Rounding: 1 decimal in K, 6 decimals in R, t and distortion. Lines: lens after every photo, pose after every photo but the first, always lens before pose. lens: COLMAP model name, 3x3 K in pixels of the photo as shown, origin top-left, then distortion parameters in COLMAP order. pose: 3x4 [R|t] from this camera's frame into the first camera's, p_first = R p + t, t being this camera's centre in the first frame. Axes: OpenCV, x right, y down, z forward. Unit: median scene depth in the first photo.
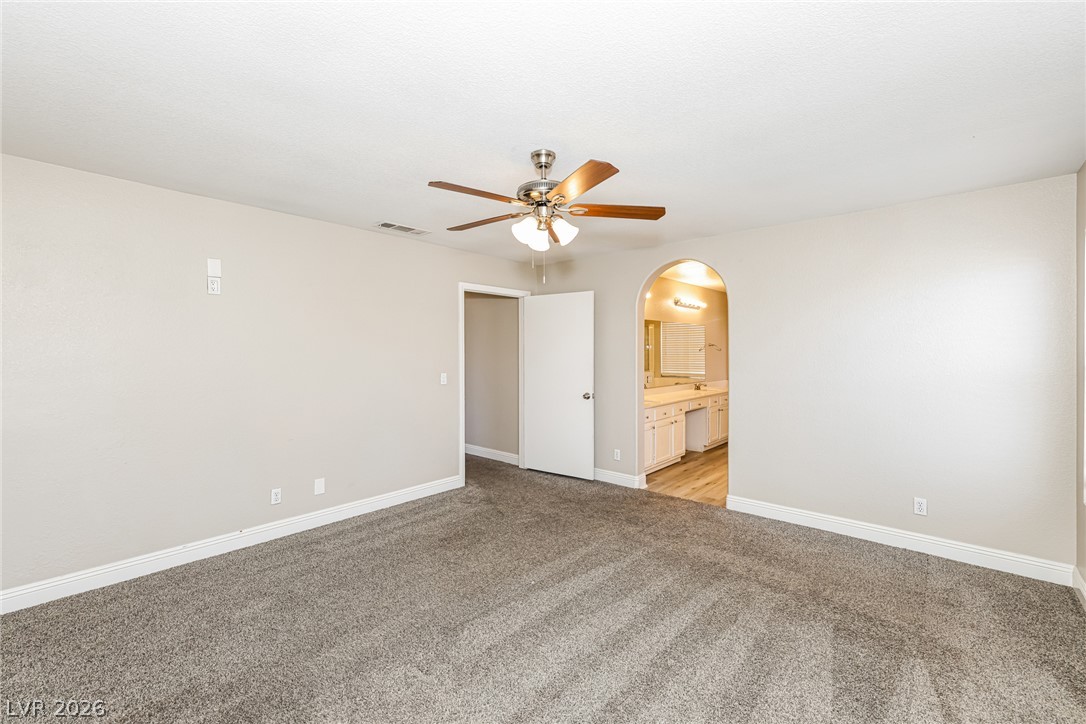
lens RADIAL K [[454.9, 0, 541.1], [0, 454.9, 361.4], [0, 0, 1]] dist [0.006201, 0.000155]
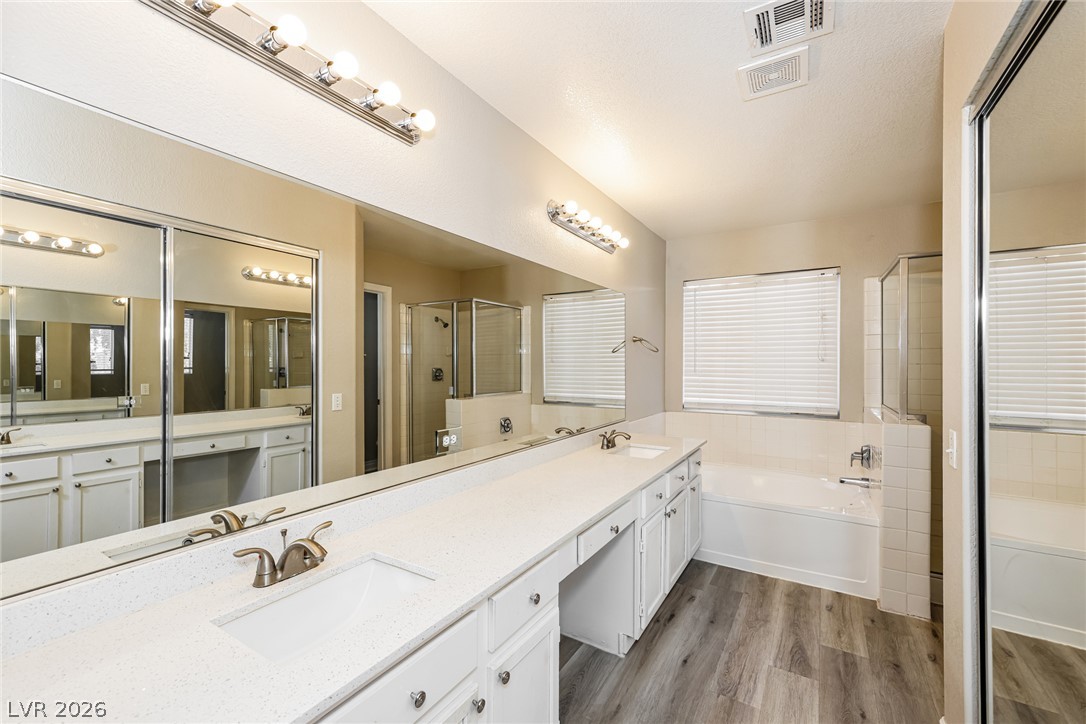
lens RADIAL K [[454.9, 0, 542.1], [0, 454.9, 364.2], [0, 0, 1]] dist [0.006201, 0.000155]
pose [[0.984650, 0.006792, 0.174409, 0.206314], [-0.004123, 0.999869, -0.015658, -0.001883], [-0.174492, 0.014698, 0.984549, 0.589639]]
